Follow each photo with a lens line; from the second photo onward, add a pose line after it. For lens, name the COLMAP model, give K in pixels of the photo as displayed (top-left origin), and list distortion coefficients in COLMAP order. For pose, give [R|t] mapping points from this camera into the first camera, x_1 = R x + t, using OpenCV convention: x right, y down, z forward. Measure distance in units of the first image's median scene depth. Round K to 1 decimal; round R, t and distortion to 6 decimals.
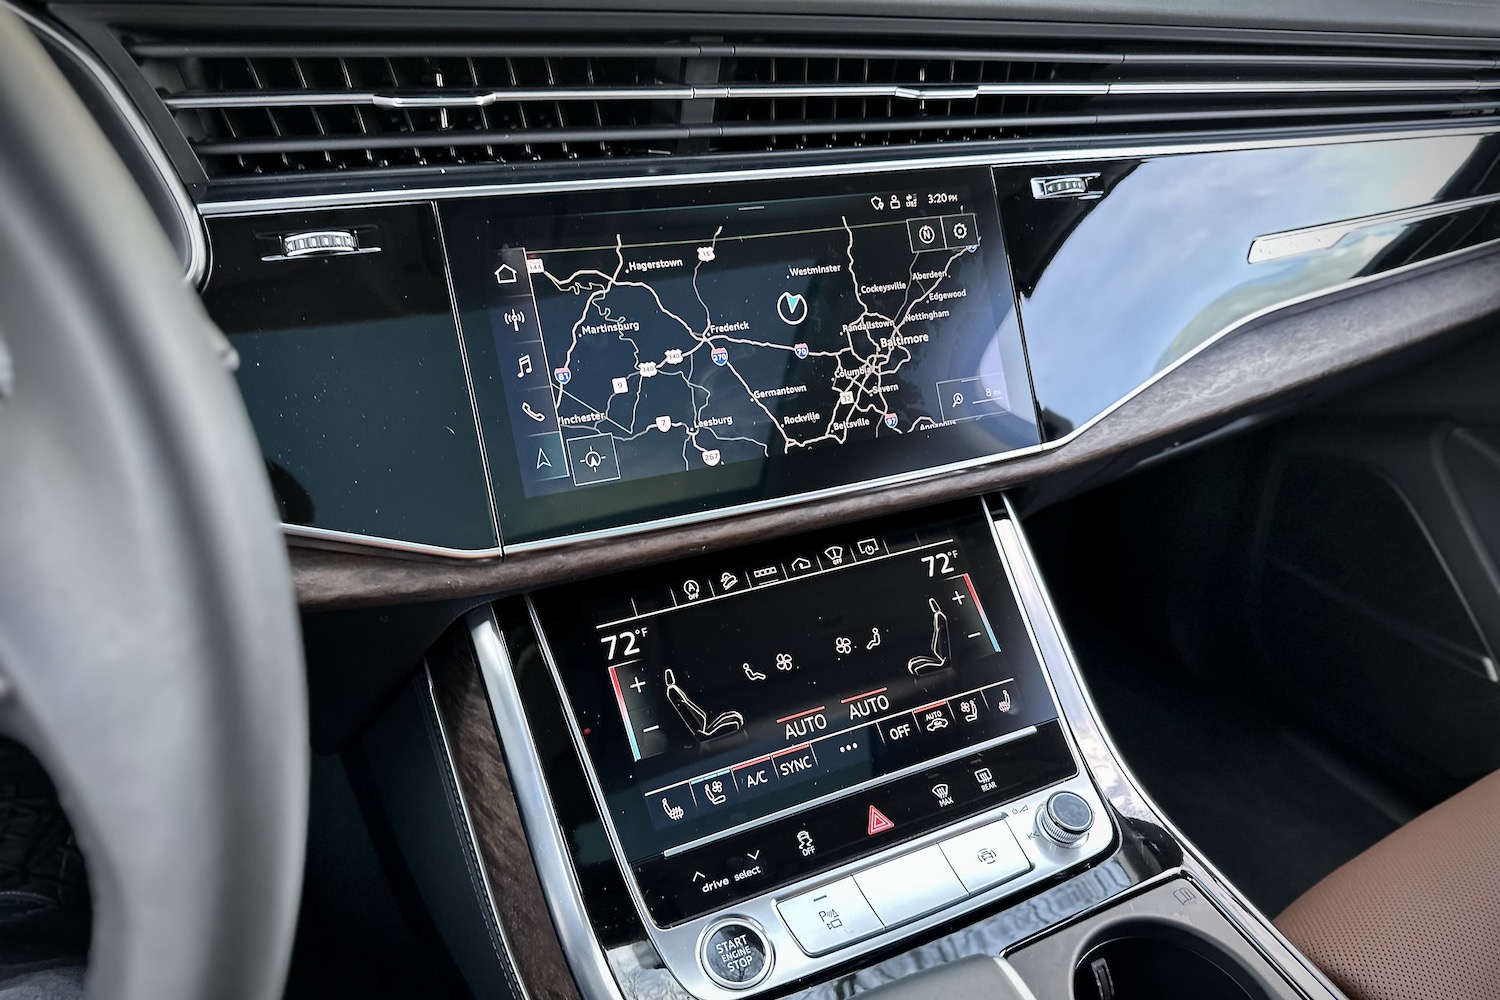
lens RADIAL K [[1074.0, 0, 751.0], [0, 1074.0, 494.1], [0, 0, 1]] dist [0.050071, -0.031982]
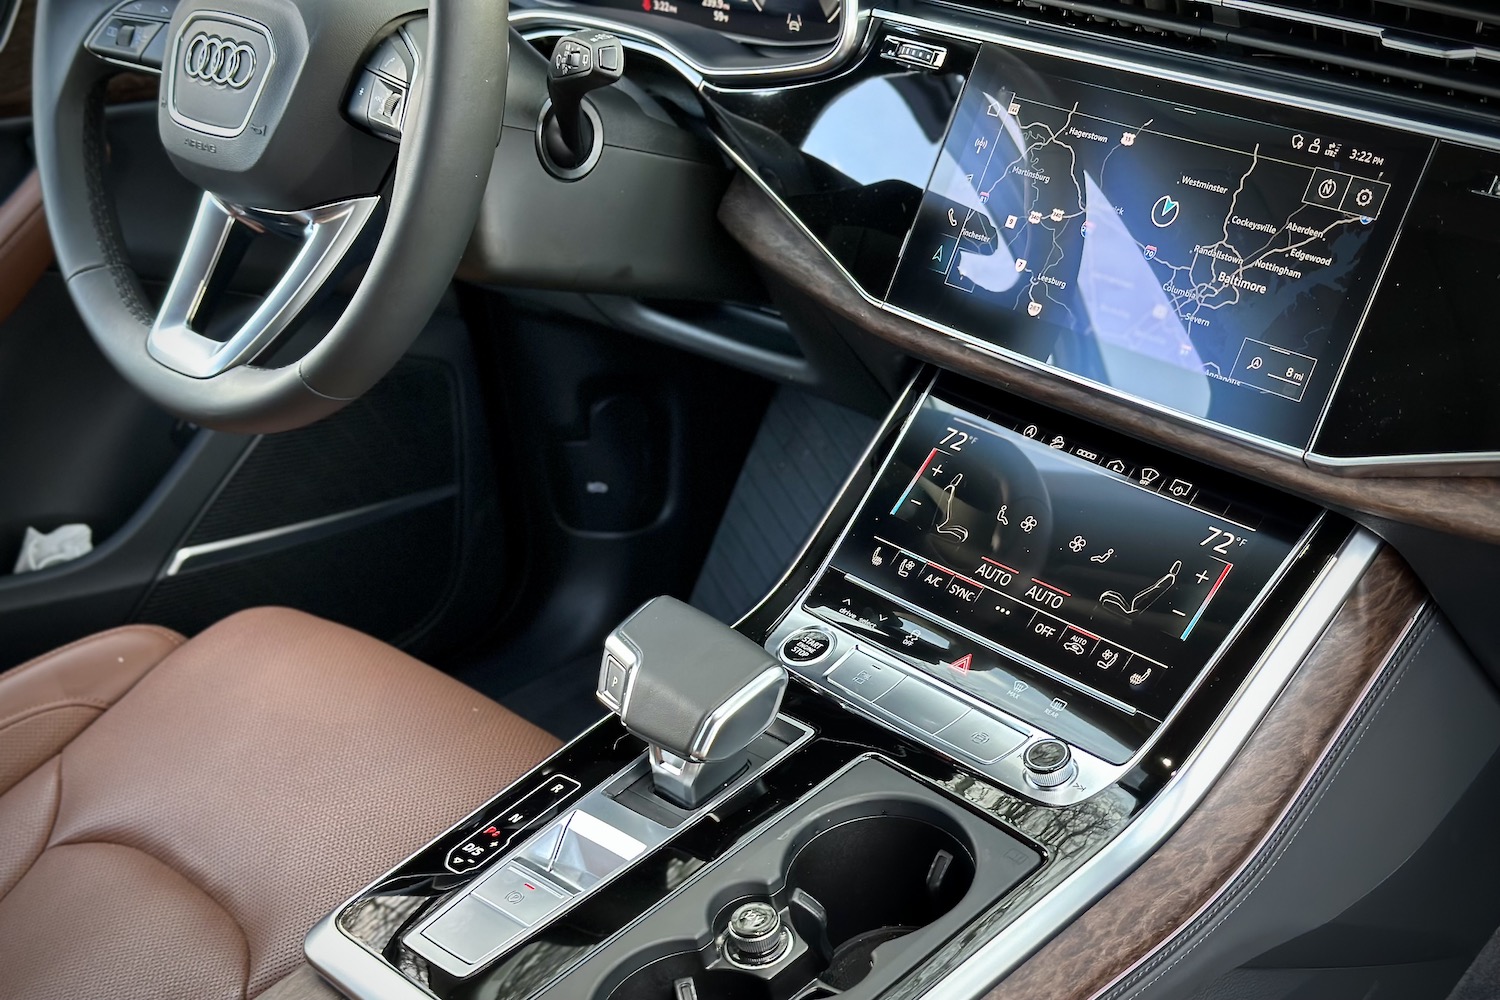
lens RADIAL K [[2148.7, 0, 780.9], [0, 2148.7, 602.1], [0, 0, 1]] dist [0.072212, 0.000000]
pose [[0.251698, 0.412516, -0.875488, 1.838060], [-0.407592, 0.865656, 0.290703, -0.290054], [0.877791, 0.283673, 0.386022, -0.008523]]
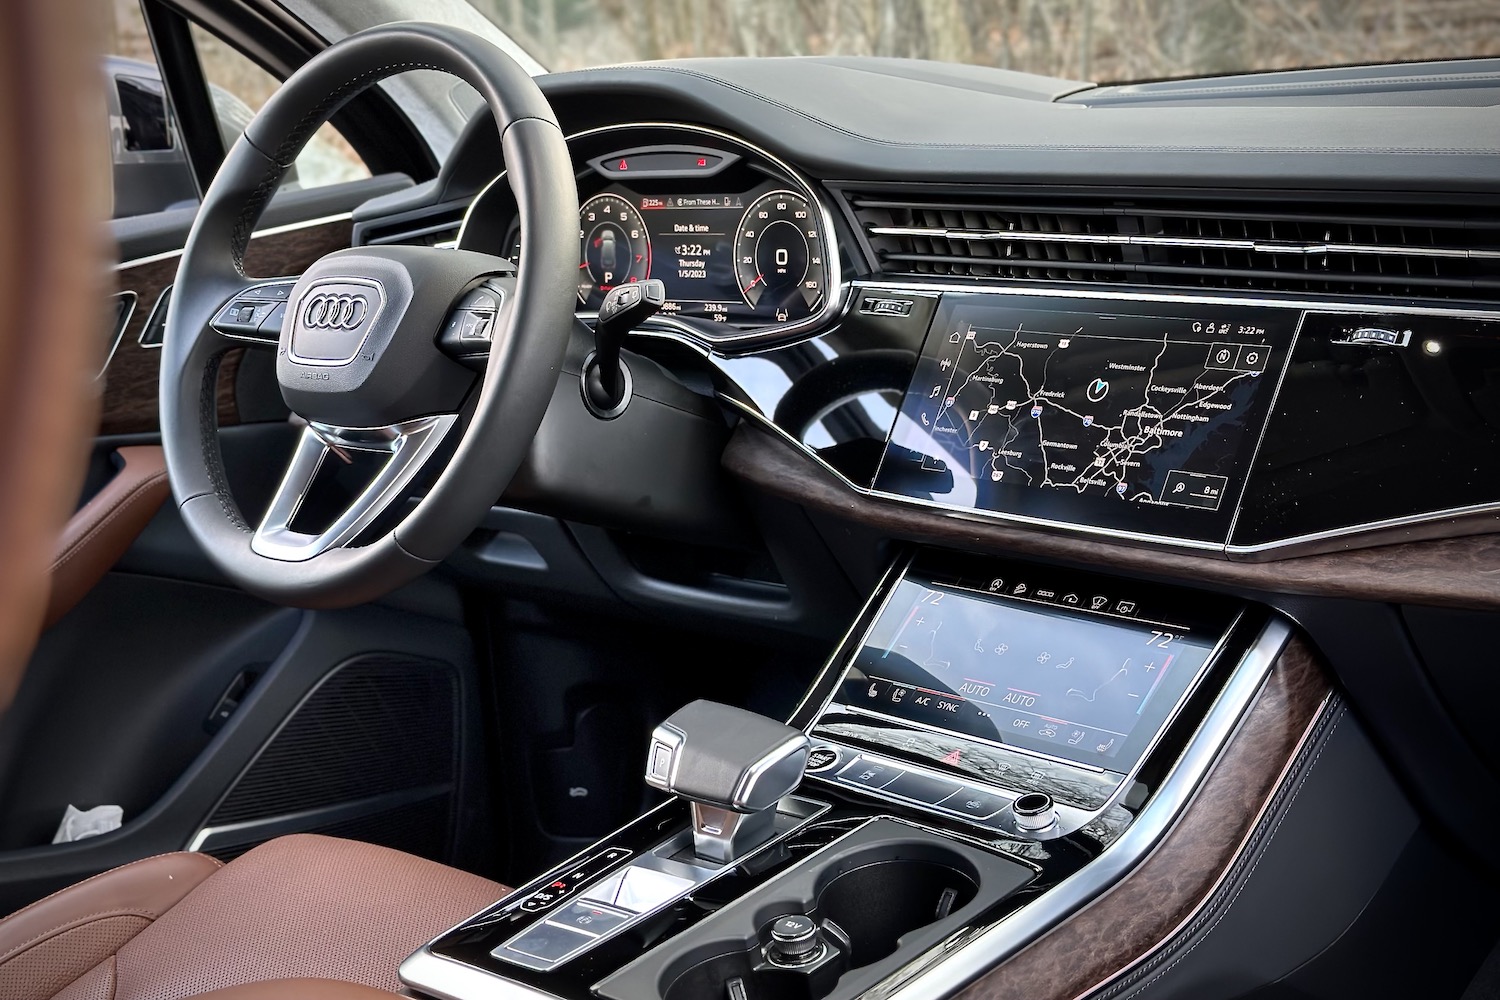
lens RADIAL K [[2148.7, 0, 750.8], [0, 2148.7, 412.7], [0, 0, 1]] dist [0.072212, 0.000000]
pose [[0.286650, 0.091133, -0.953691, 2.326169], [-0.407384, 0.912577, -0.035243, 0.110748], [0.867104, 0.398621, 0.298717, -0.126173]]
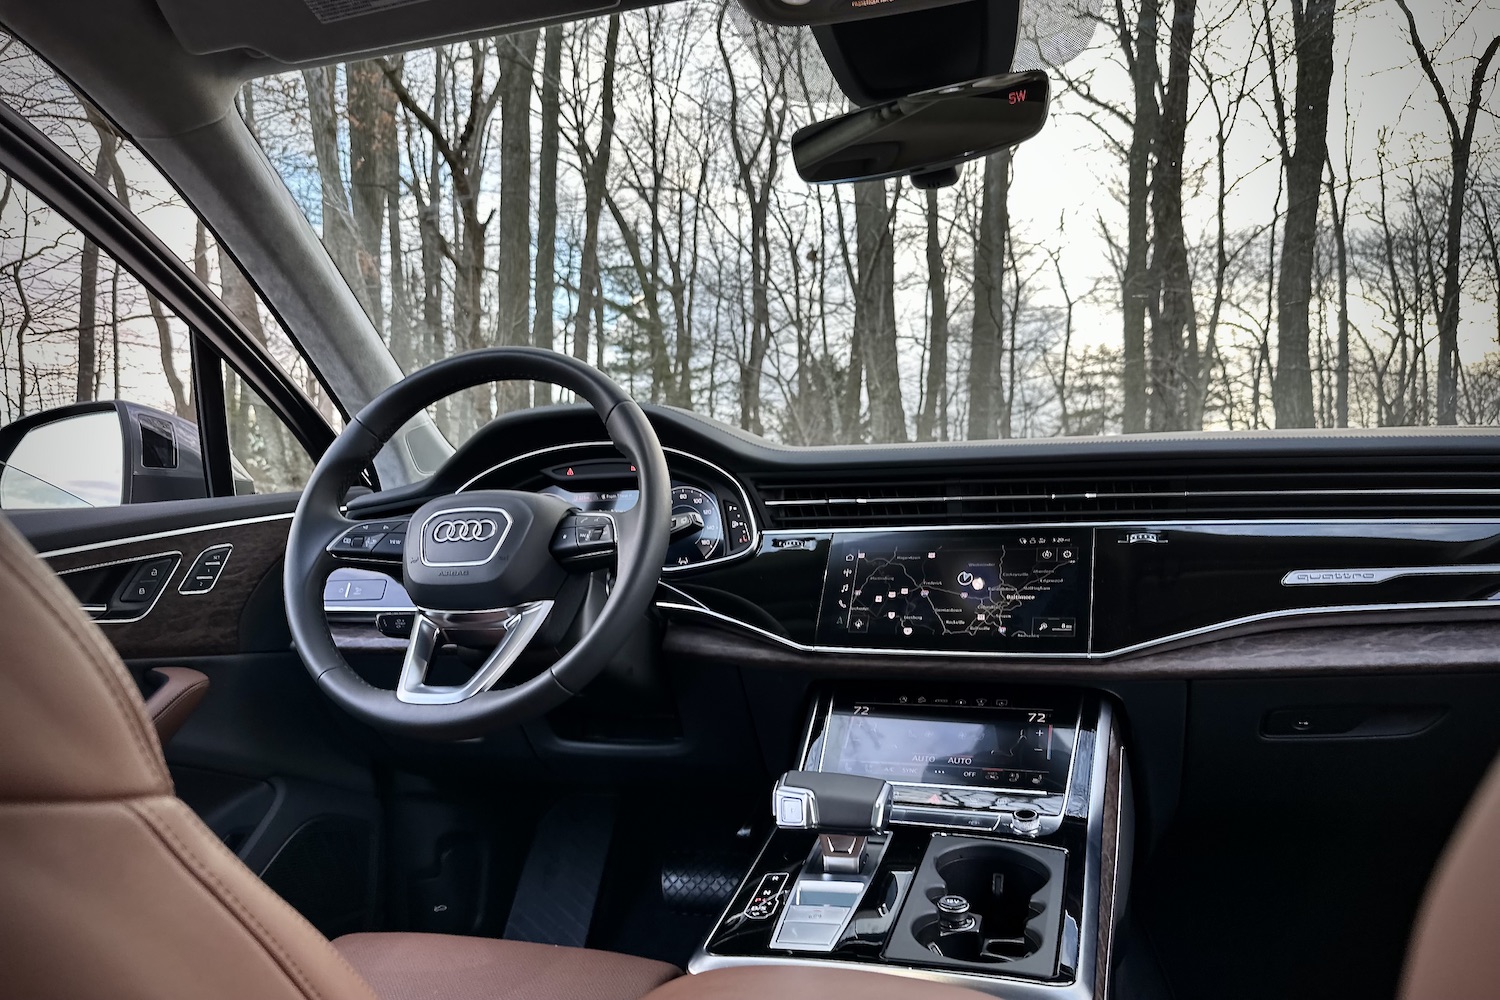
lens RADIAL K [[1074.0, 0, 749.6], [0, 1074.0, 528.4], [0, 0, 1]] dist [0.050071, -0.031982]
pose [[0.680491, -0.068652, -0.729533, 1.327436], [-0.313256, 0.872782, -0.374330, 0.690244], [0.662422, 0.483259, 0.572415, -0.606524]]
